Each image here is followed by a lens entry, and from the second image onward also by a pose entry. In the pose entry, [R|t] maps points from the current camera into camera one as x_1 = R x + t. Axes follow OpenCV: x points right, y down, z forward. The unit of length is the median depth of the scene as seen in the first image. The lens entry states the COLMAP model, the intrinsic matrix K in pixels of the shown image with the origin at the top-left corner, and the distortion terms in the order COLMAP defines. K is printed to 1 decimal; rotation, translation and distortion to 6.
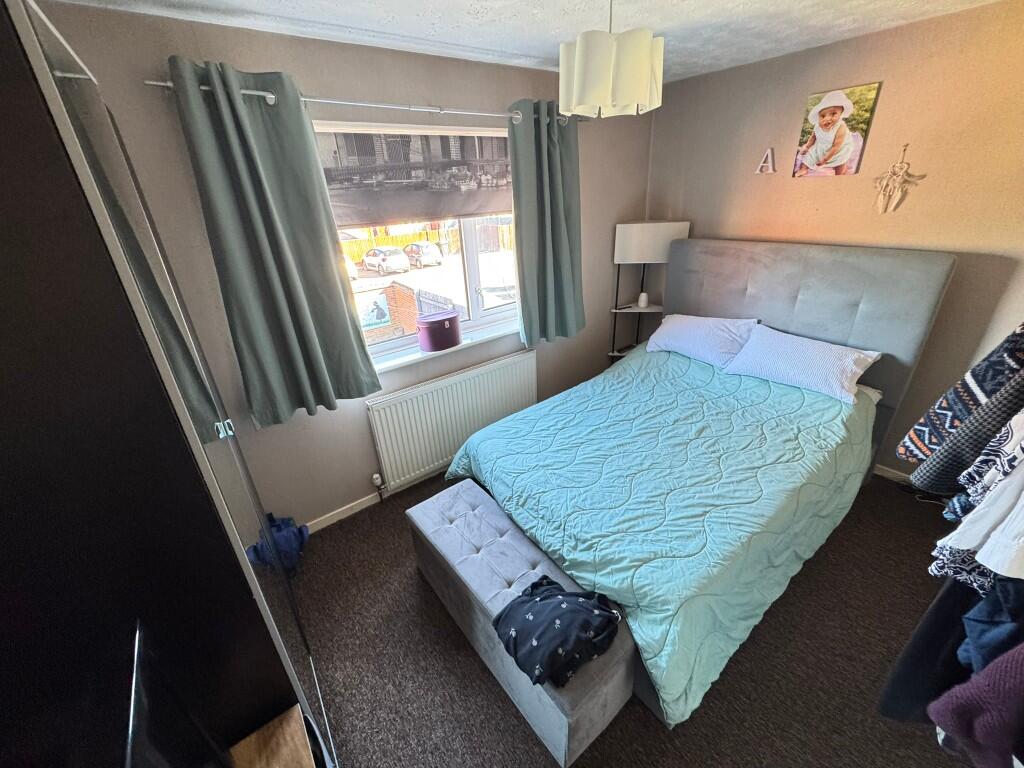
lens RADIAL K [[408.7, 0, 511.1], [0, 408.7, 382.4], [0, 0, 1]] dist [-0.002883, 0.000481]
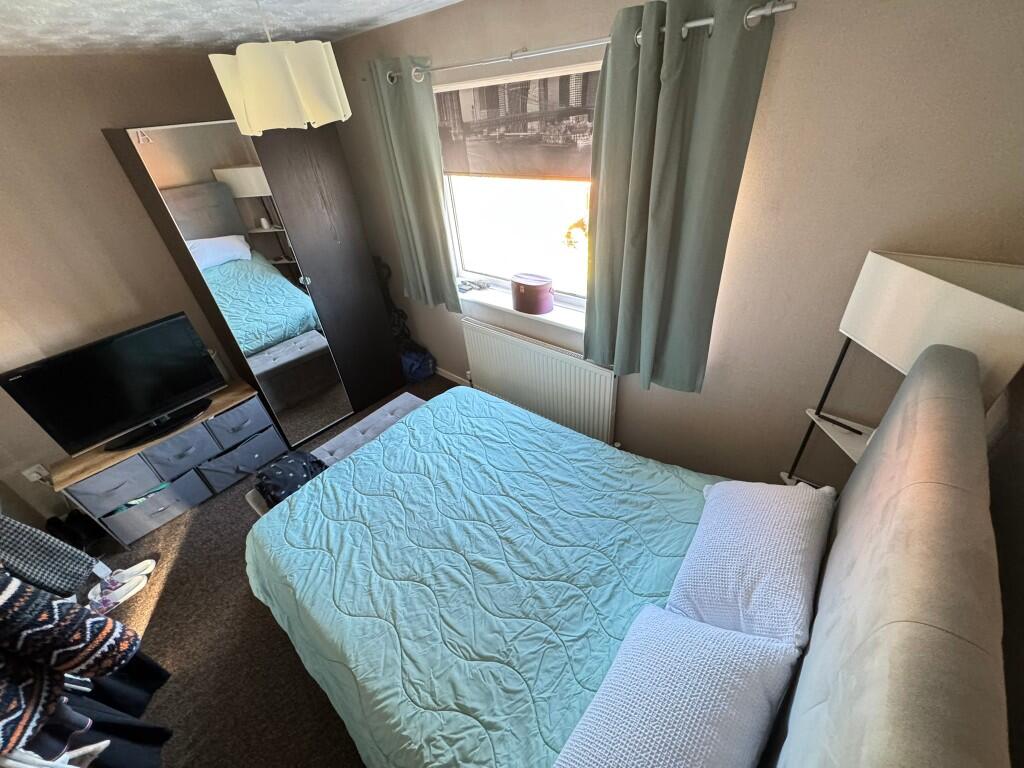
lens RADIAL K [[408.7, 0, 516.3], [0, 408.7, 383.6], [0, 0, 1]] dist [-0.002883, 0.000481]
pose [[0.212592, 0.587895, -0.780503, 0.821857], [-0.346675, 0.792179, 0.502263, -0.498729], [0.913576, 0.163804, 0.372219, 0.716594]]
